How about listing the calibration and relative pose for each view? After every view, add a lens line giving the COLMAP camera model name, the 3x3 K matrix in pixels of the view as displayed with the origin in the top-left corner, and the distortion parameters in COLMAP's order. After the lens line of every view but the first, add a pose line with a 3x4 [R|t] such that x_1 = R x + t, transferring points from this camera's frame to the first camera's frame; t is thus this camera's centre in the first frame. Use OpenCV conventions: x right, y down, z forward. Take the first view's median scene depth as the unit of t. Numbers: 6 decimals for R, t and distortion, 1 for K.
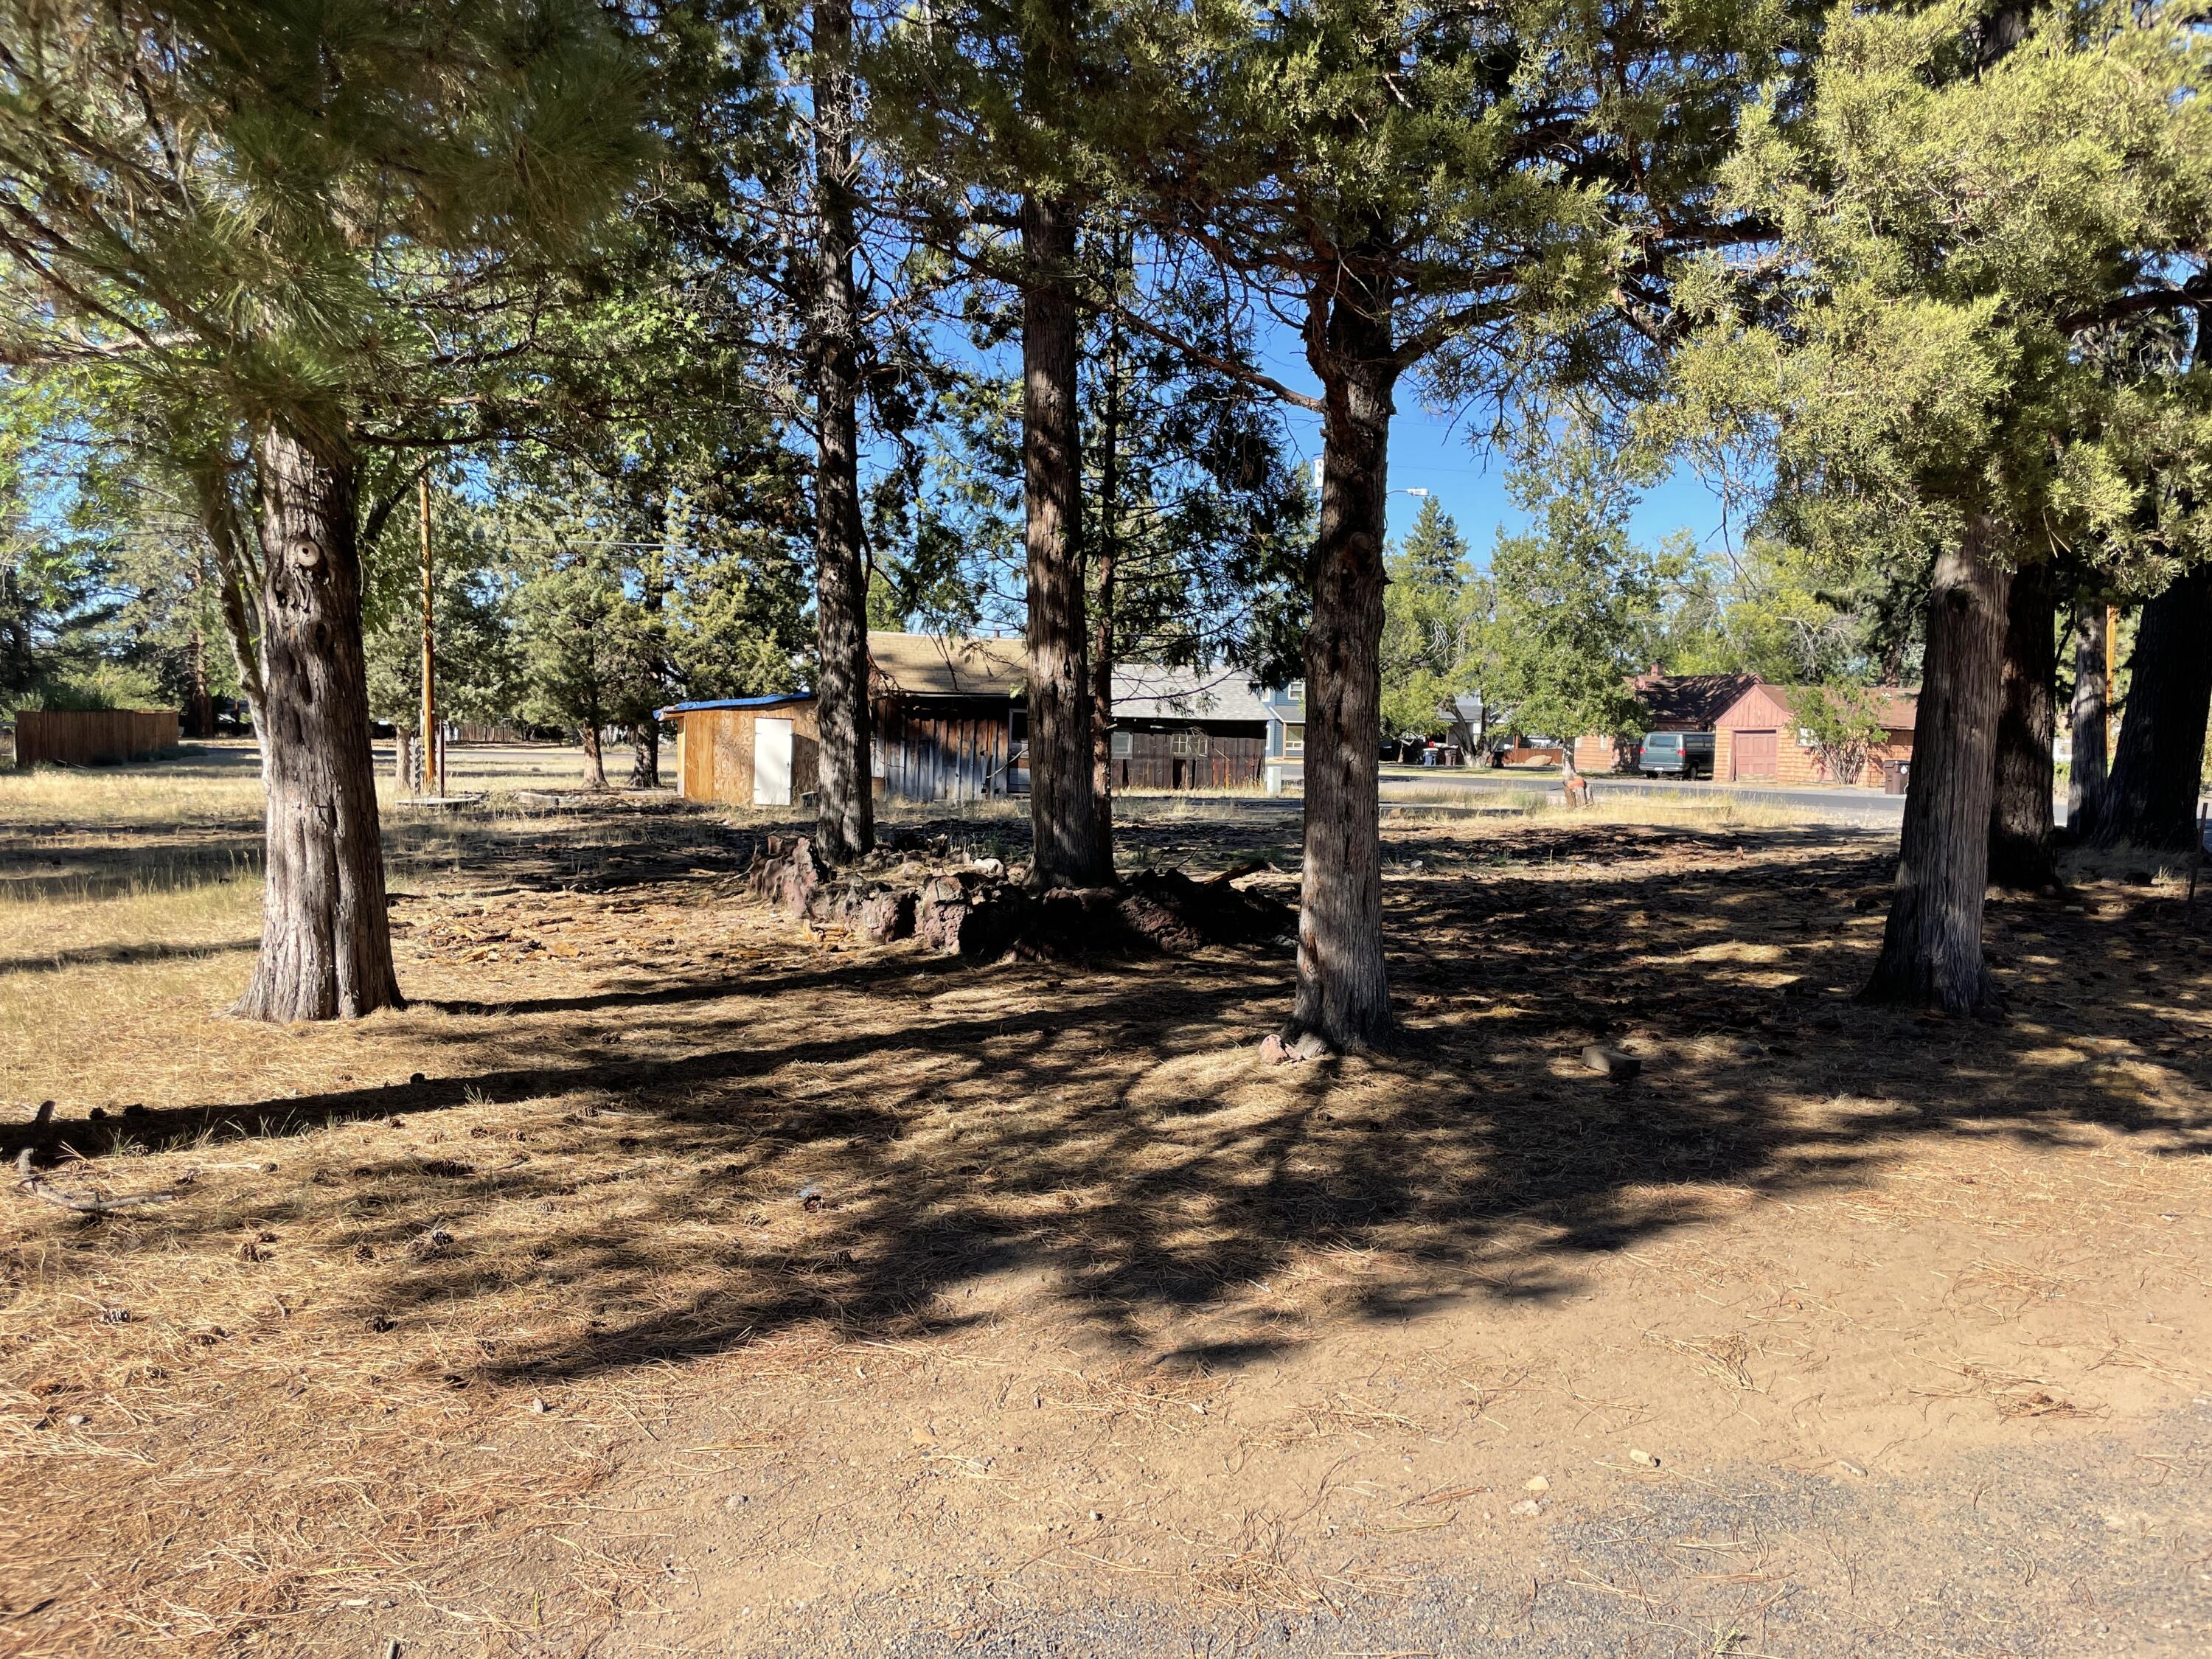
lens RADIAL K [[1749.5, 0, 1184.3], [0, 1749.5, 804.0], [0, 0, 1]] dist [0.132604, -0.159865]
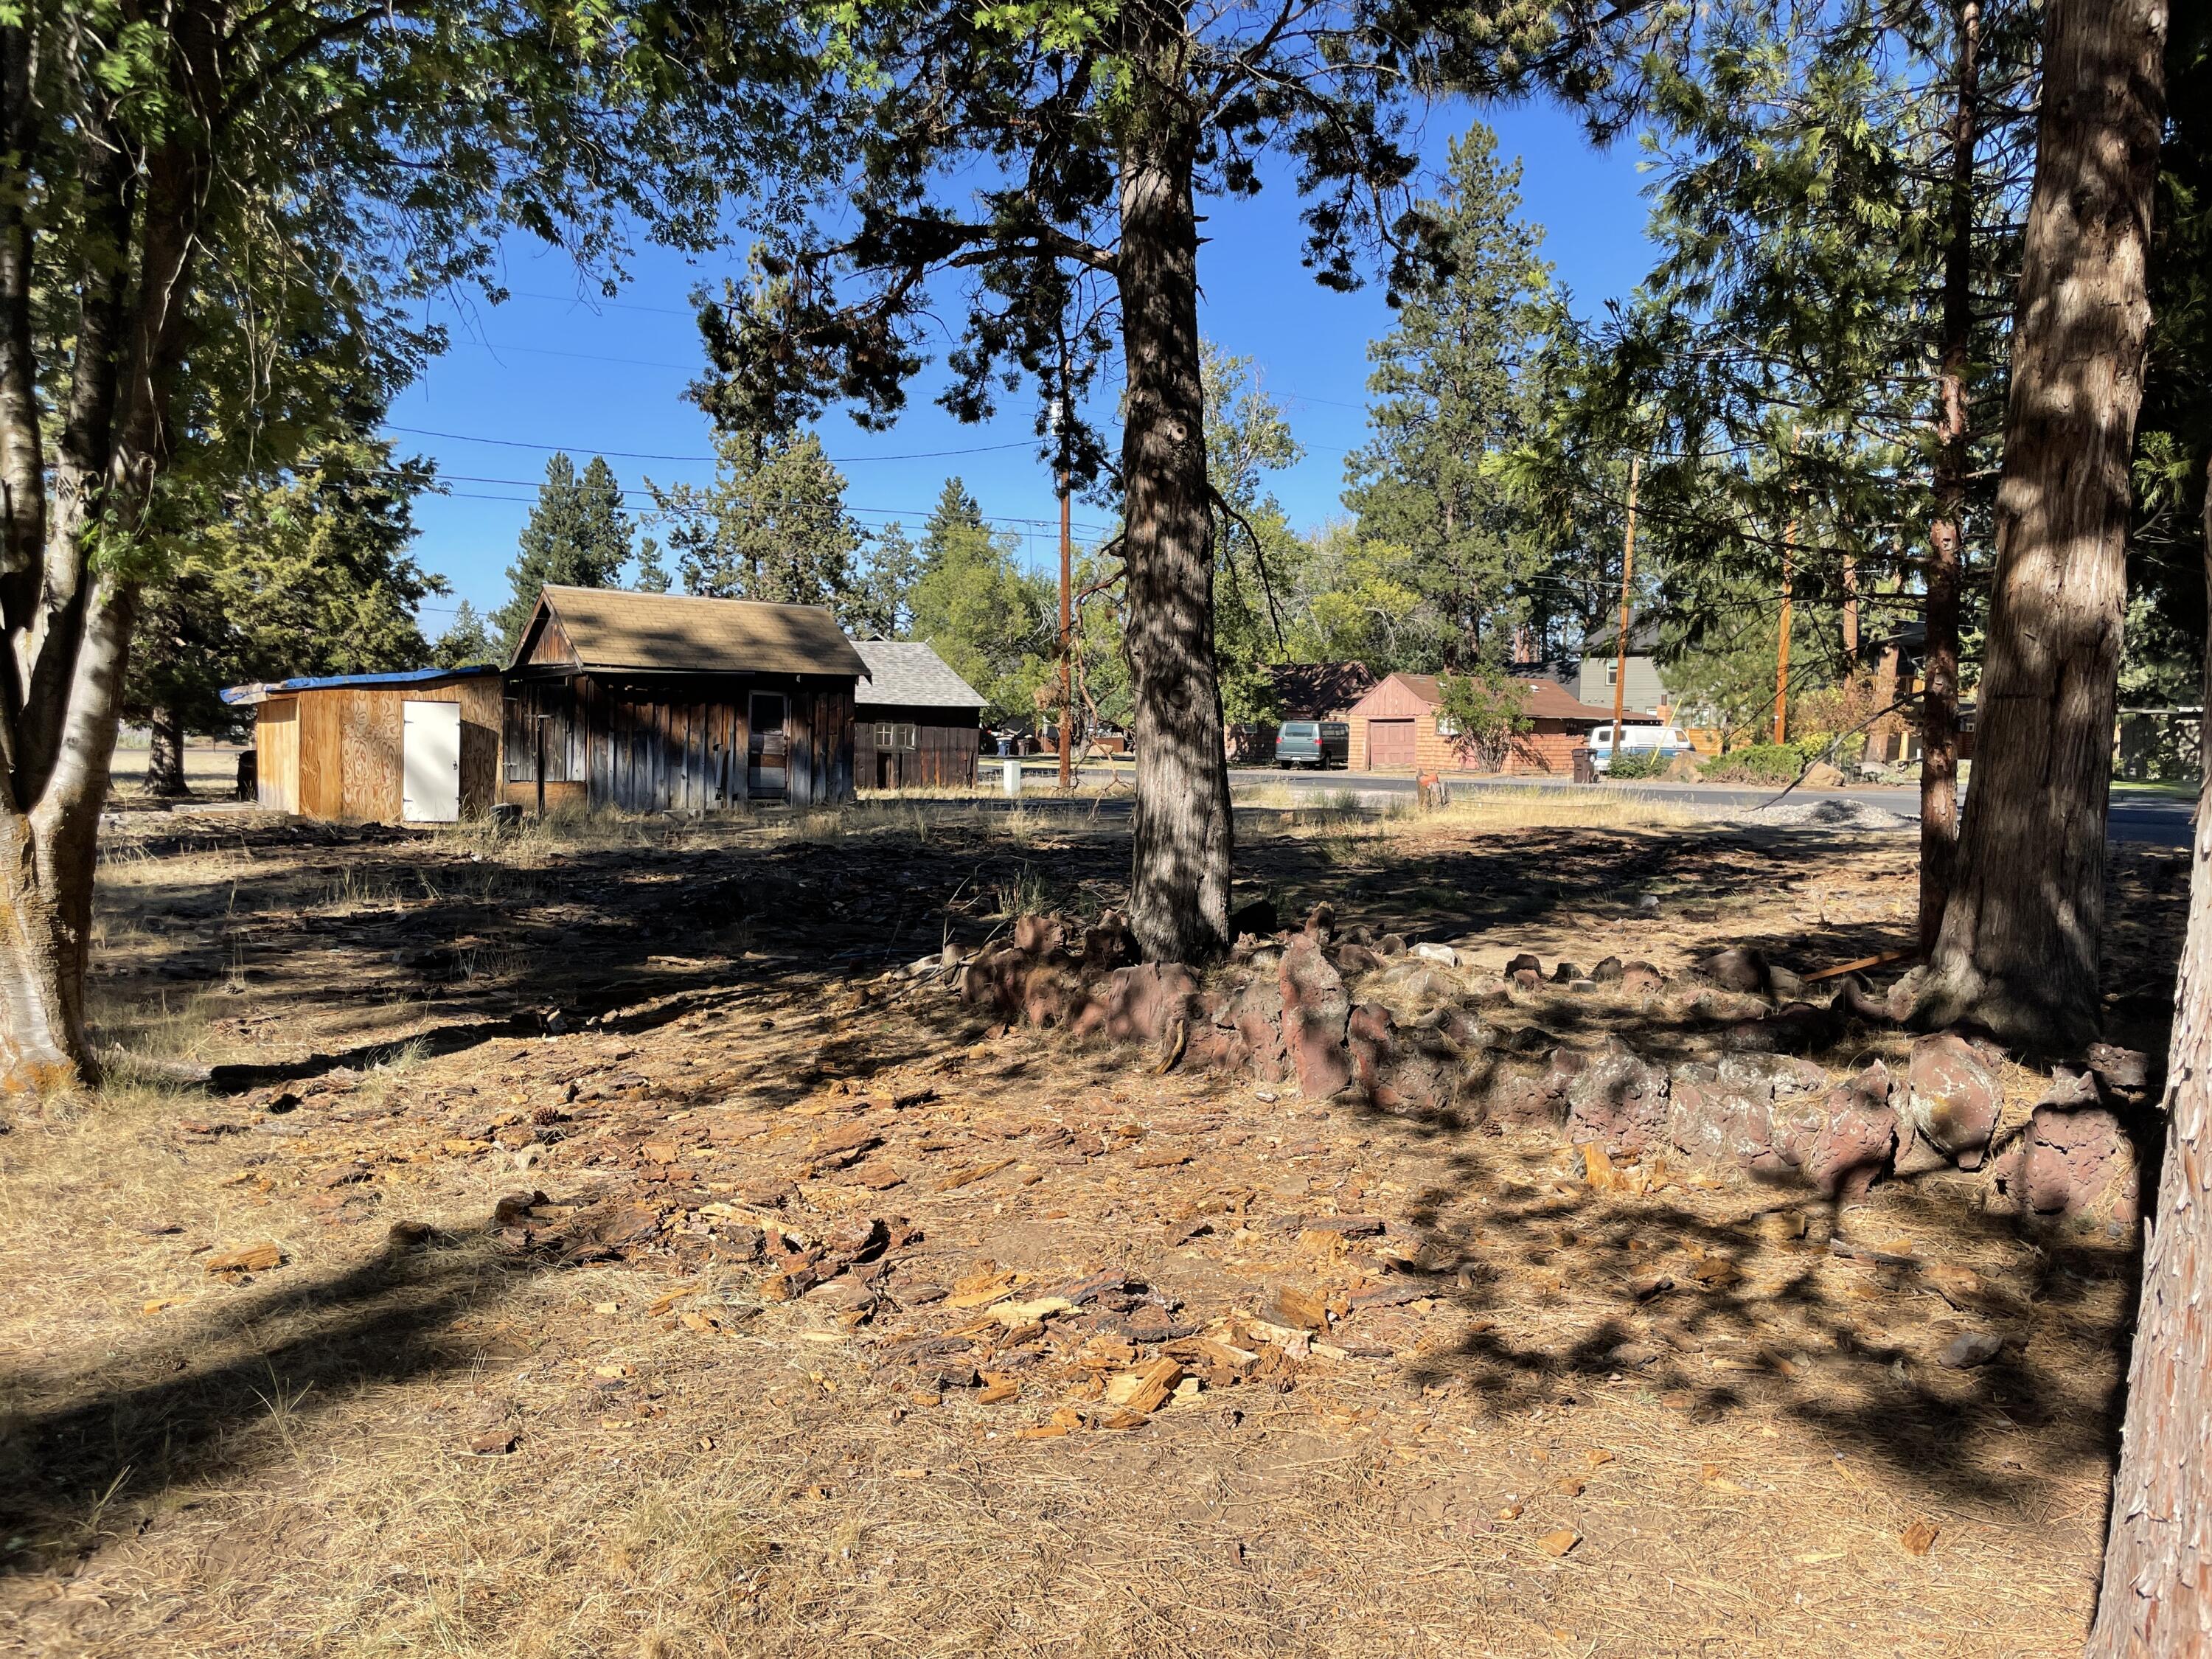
lens RADIAL K [[1749.5, 0, 1184.3], [0, 1749.5, 804.0], [0, 0, 1]] dist [0.132604, -0.159865]
pose [[0.956865, -0.014594, 0.290167, -0.125236], [0.012743, 0.999885, 0.008268, -0.006963], [-0.290255, -0.004214, 0.956940, 0.179186]]
